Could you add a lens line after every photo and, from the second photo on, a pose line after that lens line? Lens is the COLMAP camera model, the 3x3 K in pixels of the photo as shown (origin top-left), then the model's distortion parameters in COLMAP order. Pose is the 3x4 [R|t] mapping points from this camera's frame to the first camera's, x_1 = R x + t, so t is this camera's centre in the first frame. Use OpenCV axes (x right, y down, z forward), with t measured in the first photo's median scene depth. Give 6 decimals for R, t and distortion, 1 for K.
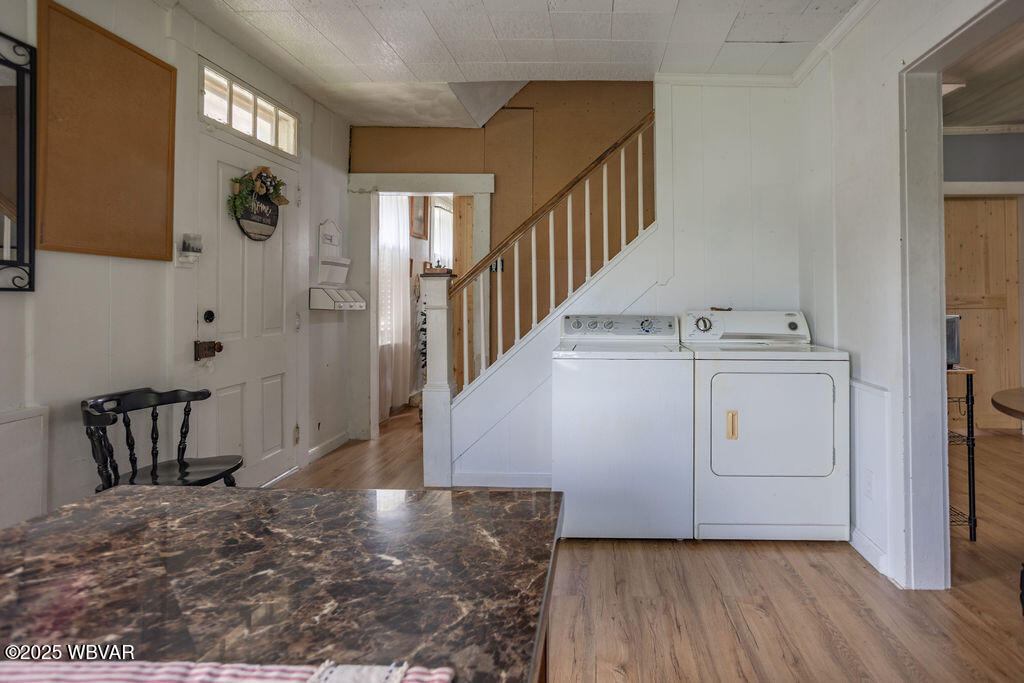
lens RADIAL K [[565.0, 0, 555.6], [0, 565.0, 286.8], [0, 0, 1]] dist [-0.008472, 0.000196]
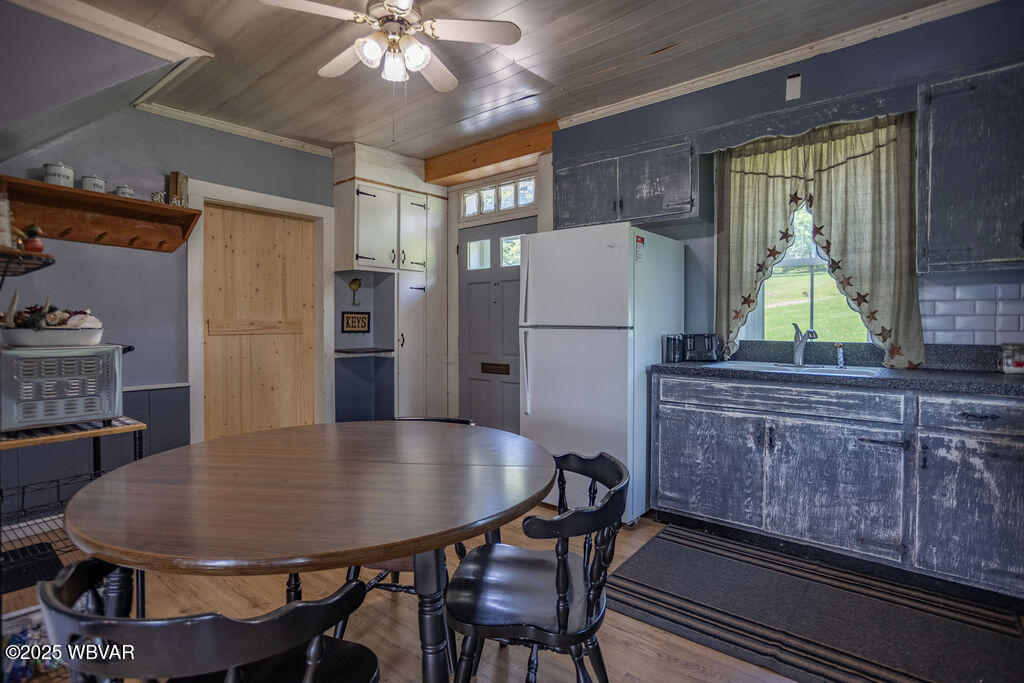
lens RADIAL K [[530.8, 0, 511.2], [0, 530.8, 332.8], [0, 0, 1]] dist [-0.031131, 0.023728]
pose [[0.621824, -0.009361, 0.783101, 0.478800], [-0.018084, 0.999490, 0.026307, 0.010575], [-0.782948, -0.030520, 0.621338, 0.227252]]
